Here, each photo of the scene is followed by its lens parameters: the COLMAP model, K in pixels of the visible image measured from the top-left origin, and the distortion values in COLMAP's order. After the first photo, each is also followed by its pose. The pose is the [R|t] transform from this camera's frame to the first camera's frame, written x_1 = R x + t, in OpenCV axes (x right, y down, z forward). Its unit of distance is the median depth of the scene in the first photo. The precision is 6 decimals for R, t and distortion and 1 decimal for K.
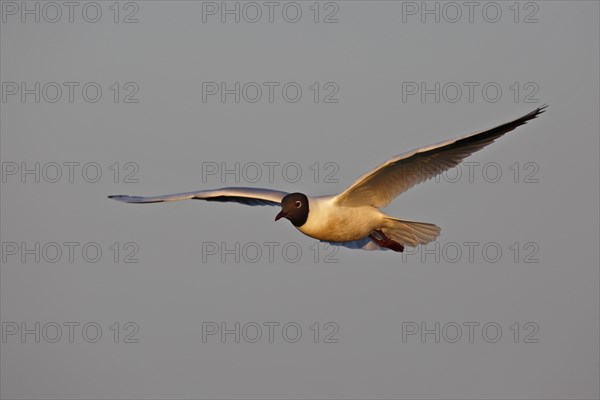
lens RADIAL K [[274.9, 0, 300.0], [0, 274.9, 200.0], [0, 0, 1]] dist [-0.001040, -0.000636]
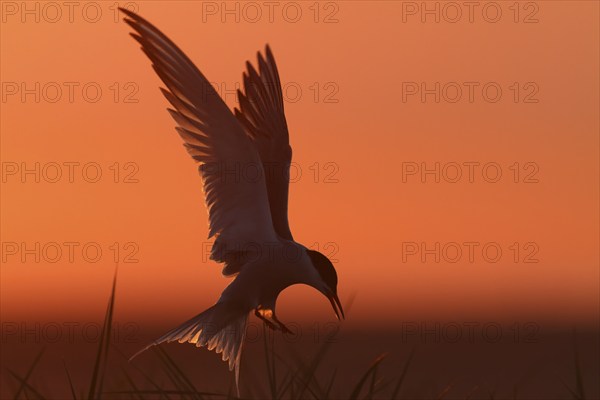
lens RADIAL K [[274.9, 0, 300.0], [0, 274.9, 200.0], [0, 0, 1]] dist [-0.001040, -0.000636]
pose [[1.000000, 0.000394, -0.000007, 0.000378], [-0.000394, 1.000000, -0.000391, 1.430222], [0.000006, 0.000391, 1.000000, 0.000633]]
